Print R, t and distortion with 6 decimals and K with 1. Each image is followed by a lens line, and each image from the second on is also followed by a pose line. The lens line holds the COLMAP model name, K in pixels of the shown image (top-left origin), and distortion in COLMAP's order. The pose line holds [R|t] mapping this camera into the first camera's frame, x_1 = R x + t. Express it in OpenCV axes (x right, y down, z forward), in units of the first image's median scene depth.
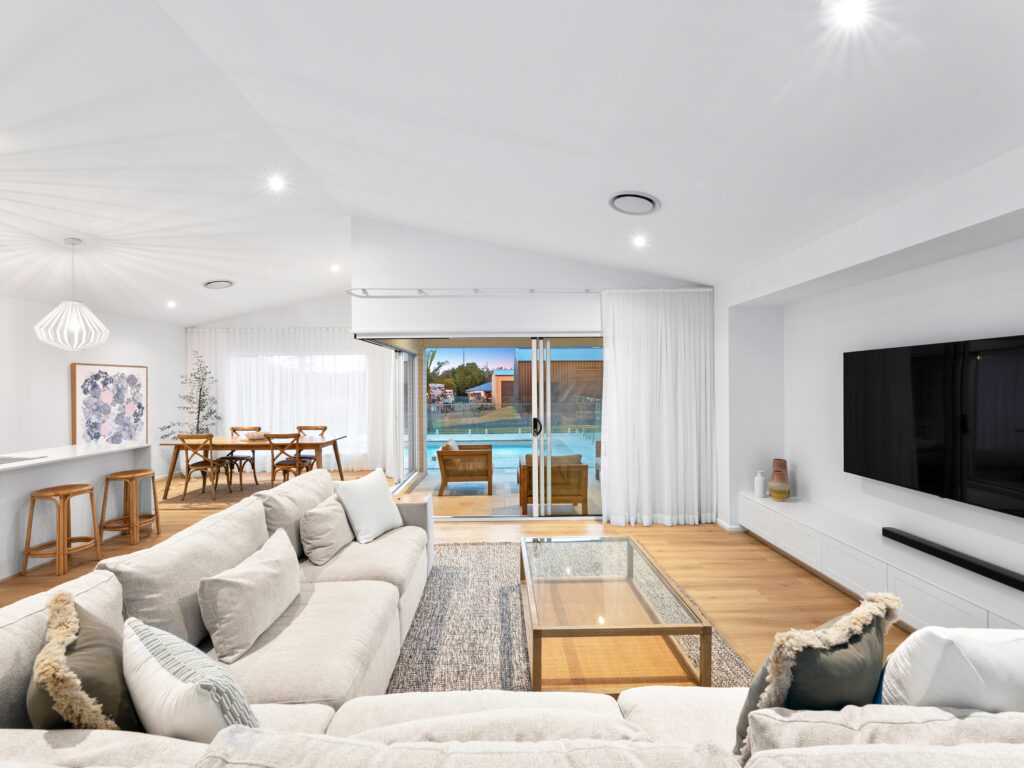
lens RADIAL K [[469.3, 0, 512.5], [0, 469.3, 383.6], [0, 0, 1]] dist [-0.003972, -0.000327]
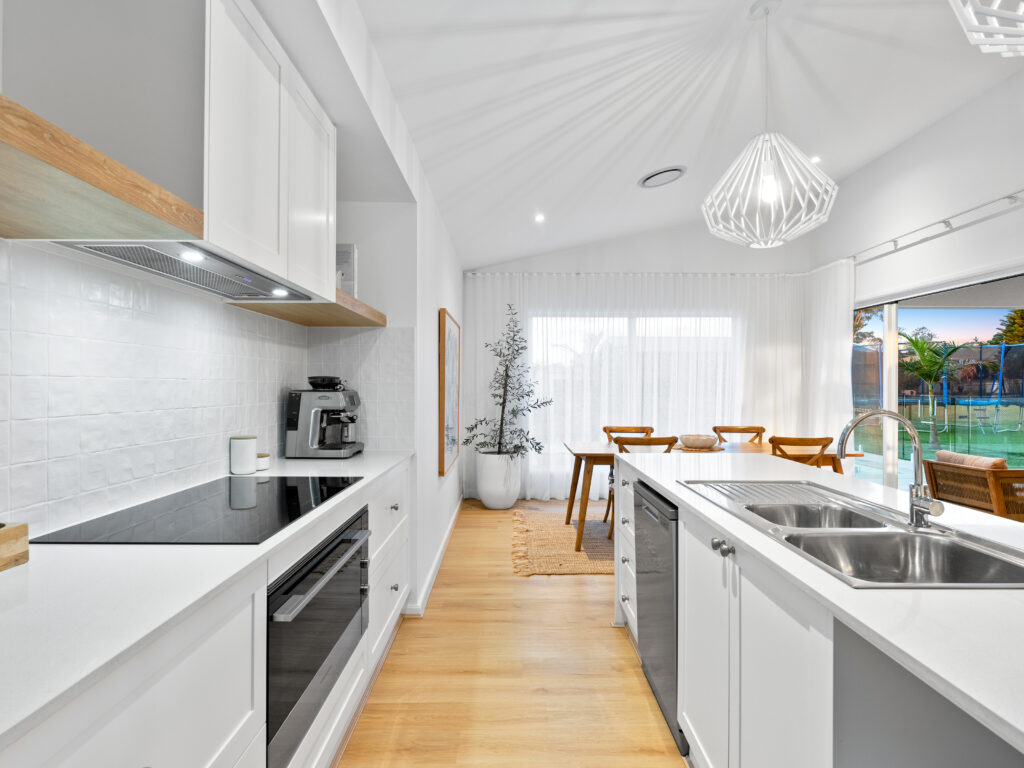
lens RADIAL K [[557.6, 0, 511.2], [0, 557.6, 383.1], [0, 0, 1]] dist [0.004274, 0.000606]
pose [[0.999958, 0.009090, 0.000988, -0.784712], [-0.009084, 0.999941, -0.005996, 0.045346], [-0.001042, 0.005987, 0.999982, 0.302373]]
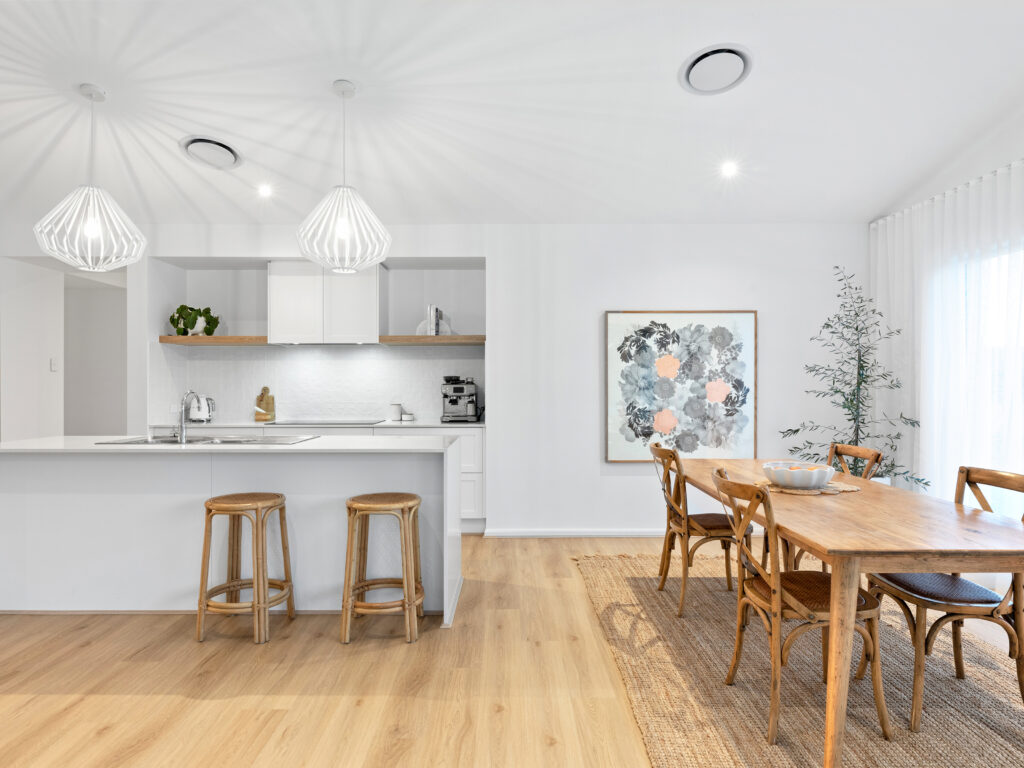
lens RADIAL K [[606.6, 0, 507.2], [0, 606.6, 388.8], [0, 0, 1]] dist [-0.000713, -0.000436]
pose [[-0.007935, 0.016372, -0.999834, -0.115095], [0.001379, 0.999865, 0.016362, 0.042815], [0.999968, -0.001249, -0.007957, 0.802495]]
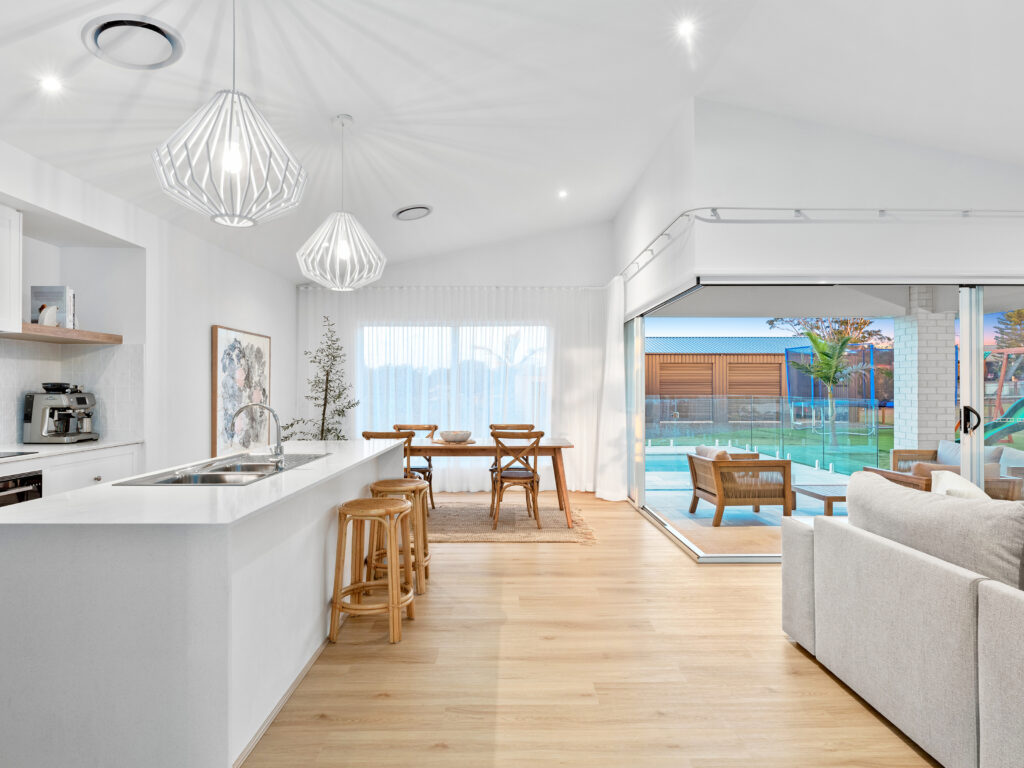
lens RADIAL K [[606.6, 0, 505.4], [0, 606.6, 384.8], [0, 0, 1]] dist [-0.000713, -0.000436]
pose [[0.999969, 0.006901, -0.003907, -0.471463], [-0.006929, 0.999950, -0.007146, 0.042394], [0.003858, 0.007173, 0.999967, 0.113387]]
